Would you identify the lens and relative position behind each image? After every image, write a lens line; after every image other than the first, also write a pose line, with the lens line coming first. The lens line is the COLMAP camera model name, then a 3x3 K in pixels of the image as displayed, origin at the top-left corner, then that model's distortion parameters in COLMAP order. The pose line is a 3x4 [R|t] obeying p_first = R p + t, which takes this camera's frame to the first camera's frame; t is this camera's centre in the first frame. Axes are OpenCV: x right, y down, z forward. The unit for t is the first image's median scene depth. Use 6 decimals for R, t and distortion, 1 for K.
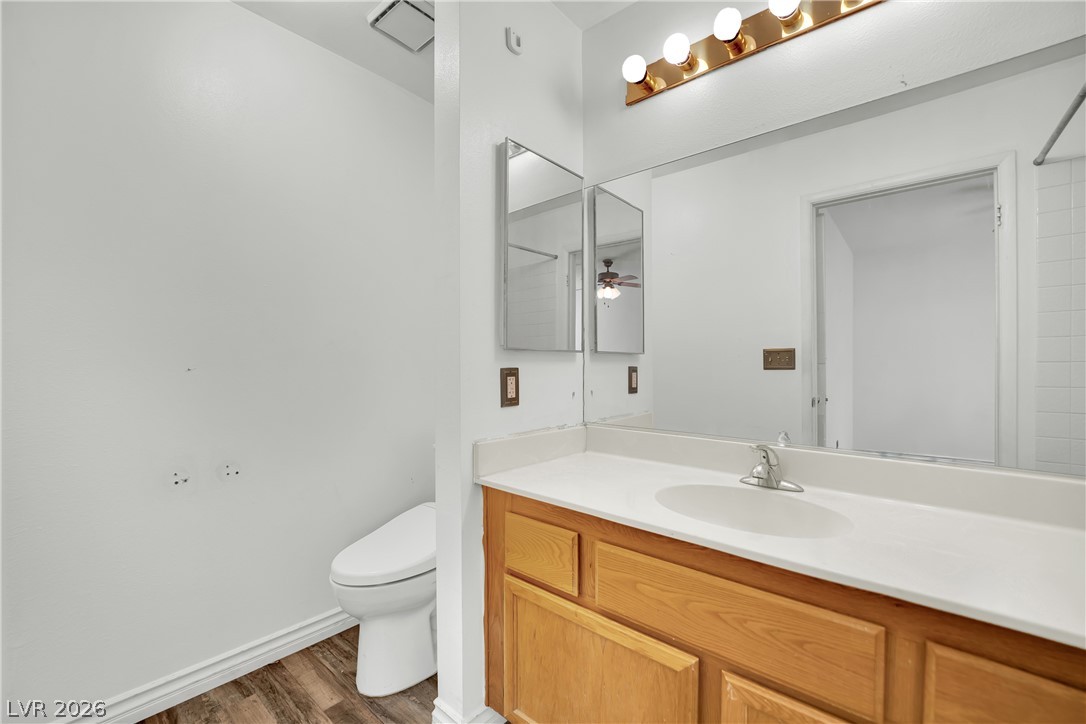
lens RADIAL K [[448.4, 0, 536.9], [0, 448.4, 361.9], [0, 0, 1]] dist [-0.016393, -0.000457]
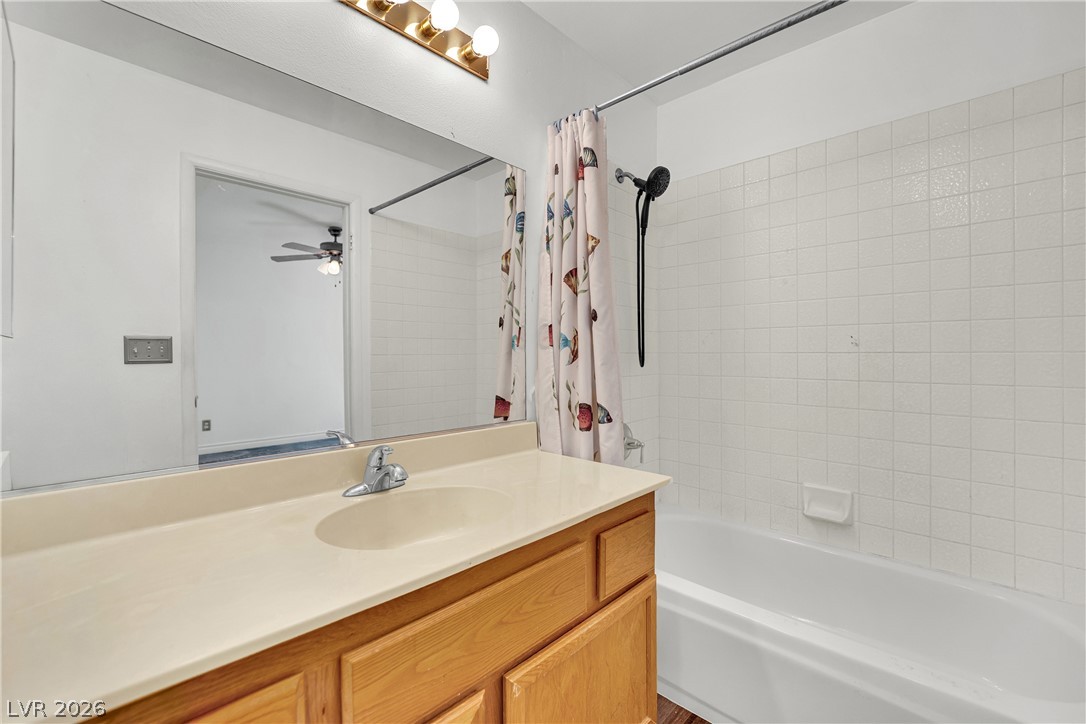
lens RADIAL K [[442.2, 0, 542.9], [0, 442.2, 355.1], [0, 0, 1]] dist [-0.001828, -0.000310]
pose [[0.066419, 0.001549, 0.997791, -0.429158], [-0.002341, 0.999996, -0.001397, 0.005168], [-0.997789, -0.002243, 0.066422, 0.704721]]
